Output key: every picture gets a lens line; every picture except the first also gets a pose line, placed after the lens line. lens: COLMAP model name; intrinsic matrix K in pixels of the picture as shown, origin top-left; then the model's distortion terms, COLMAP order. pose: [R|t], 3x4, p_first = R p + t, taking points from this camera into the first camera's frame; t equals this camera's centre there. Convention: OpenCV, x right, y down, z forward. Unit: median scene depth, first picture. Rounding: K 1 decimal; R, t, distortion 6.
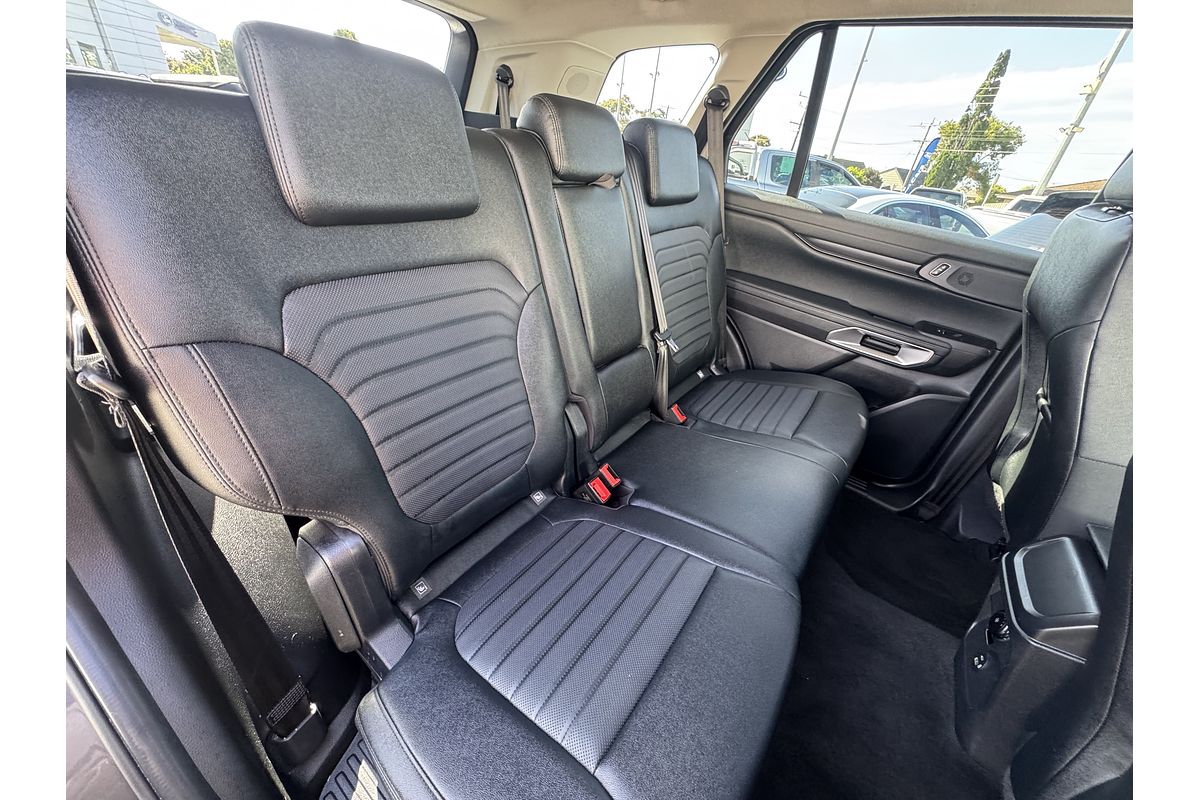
lens RADIAL K [[424.0, 0, 600.0], [0, 424.0, 400.0], [0, 0, 1]] dist [-0.007441, 0.000003]
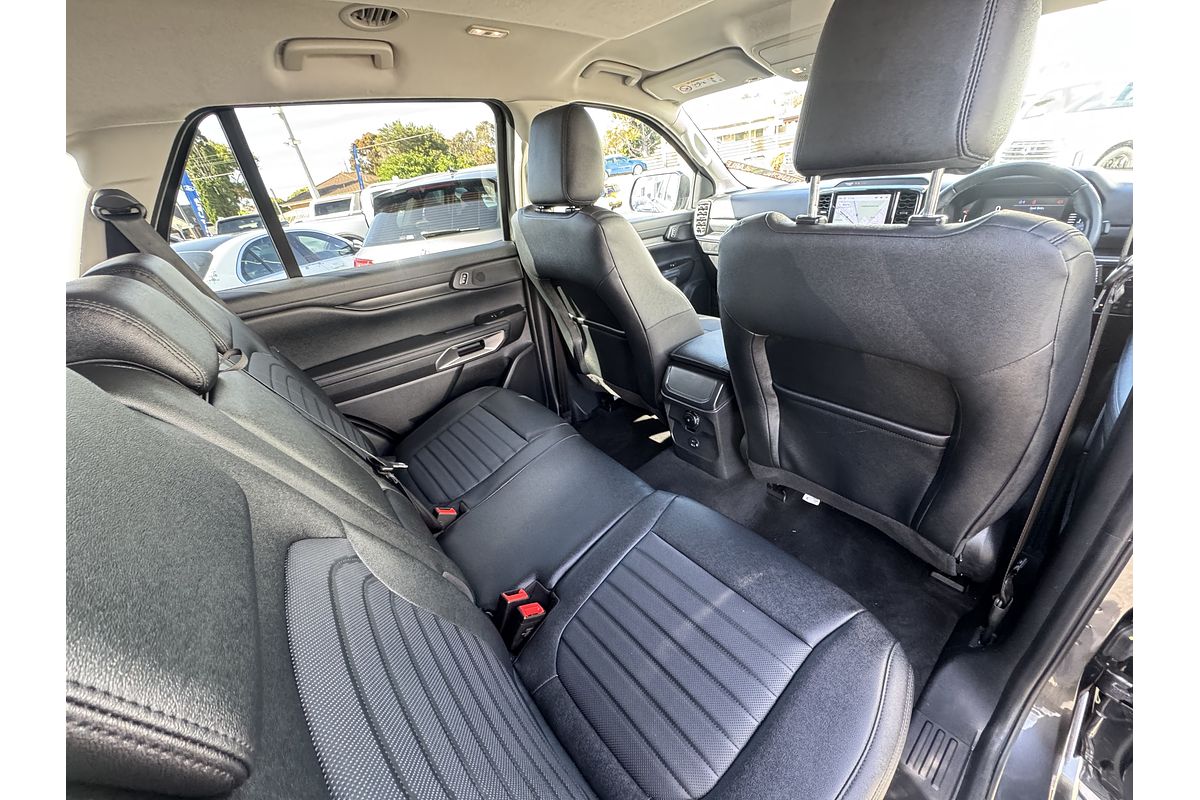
lens RADIAL K [[424.0, 0, 600.0], [0, 424.0, 400.0], [0, 0, 1]] dist [-0.007441, 0.000003]
pose [[0.234426, -0.597564, 0.766786, -0.270309], [0.624433, 0.697091, 0.352346, -0.230447], [-0.745069, 0.396208, 0.536555, 0.146171]]
